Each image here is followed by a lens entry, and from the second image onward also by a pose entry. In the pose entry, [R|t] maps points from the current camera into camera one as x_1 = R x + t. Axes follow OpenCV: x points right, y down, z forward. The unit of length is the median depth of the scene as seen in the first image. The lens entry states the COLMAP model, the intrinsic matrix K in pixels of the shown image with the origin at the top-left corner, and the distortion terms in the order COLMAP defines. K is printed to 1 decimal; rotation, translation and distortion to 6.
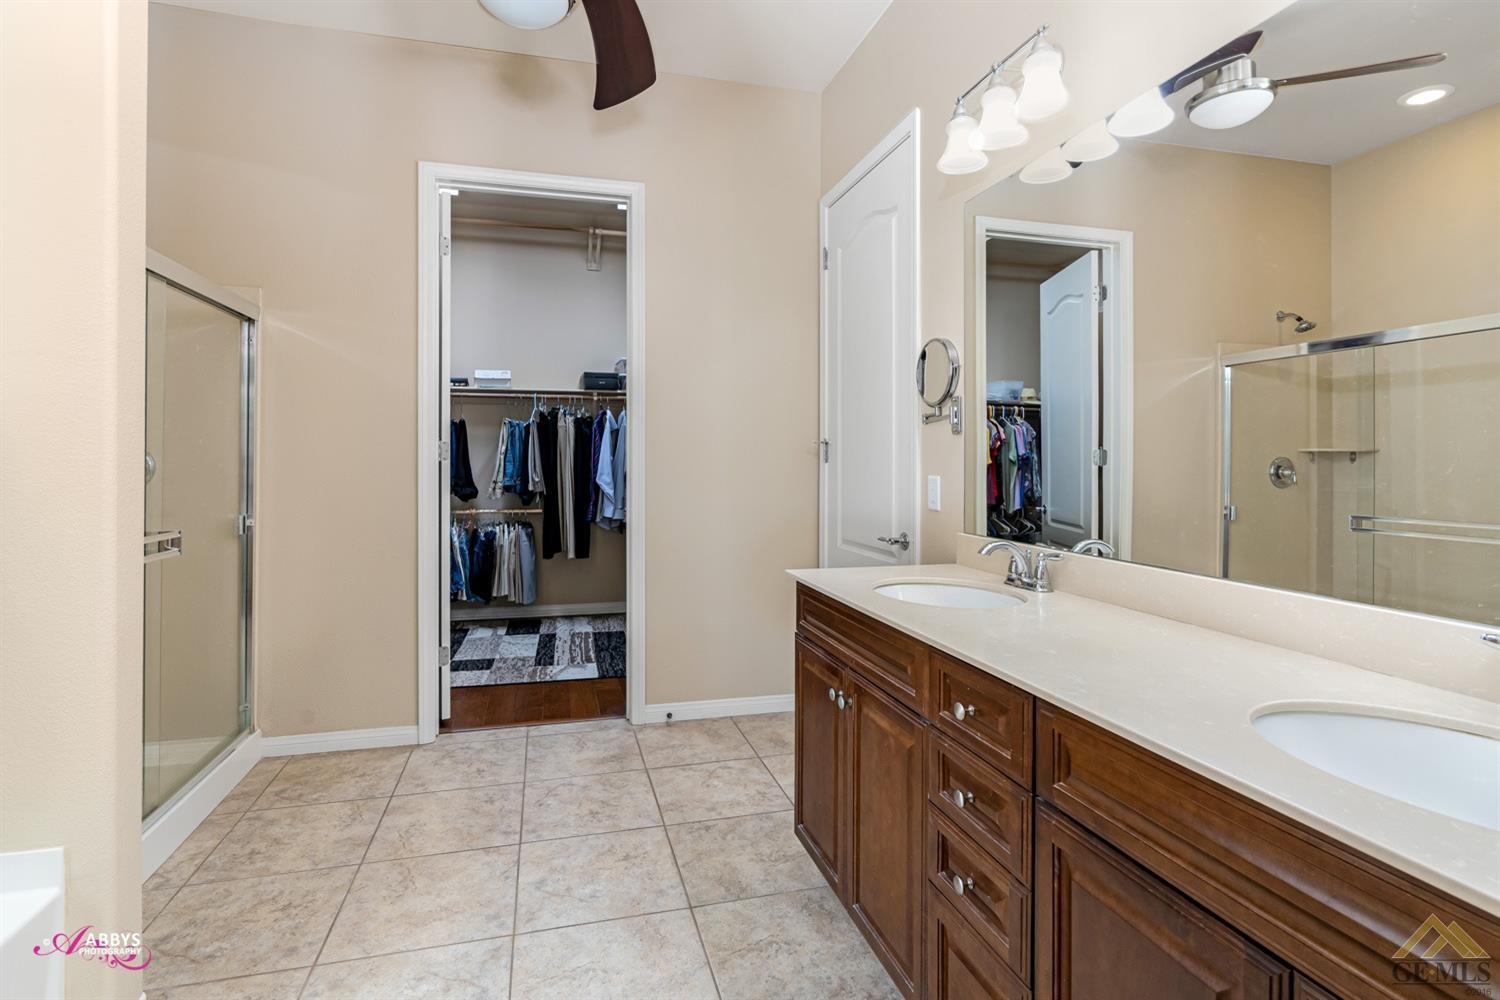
lens RADIAL K [[732.8, 0, 748.0], [0, 732.8, 459.4], [0, 0, 1]] dist [-0.000658, -0.000042]
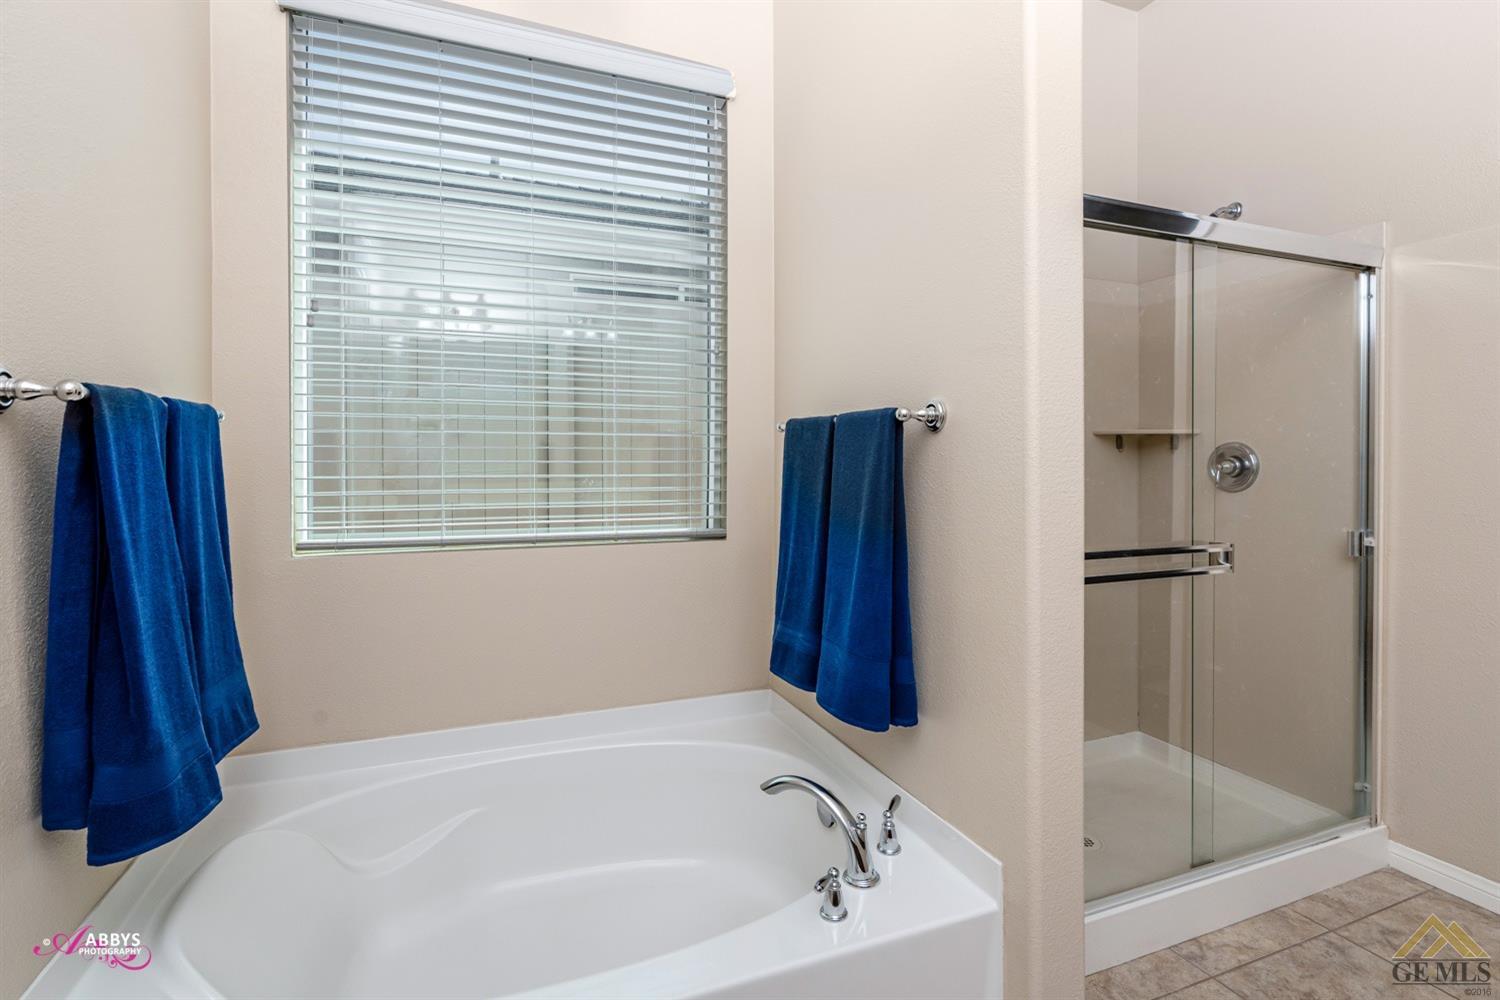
lens RADIAL K [[732.8, 0, 748.0], [0, 732.8, 459.4], [0, 0, 1]] dist [-0.000658, -0.000042]
pose [[0.112862, 0.002910, -0.993606, -0.013788], [0.000705, 0.999995, 0.003008, 0.000080], [0.993610, -0.001040, 0.112860, 0.307267]]
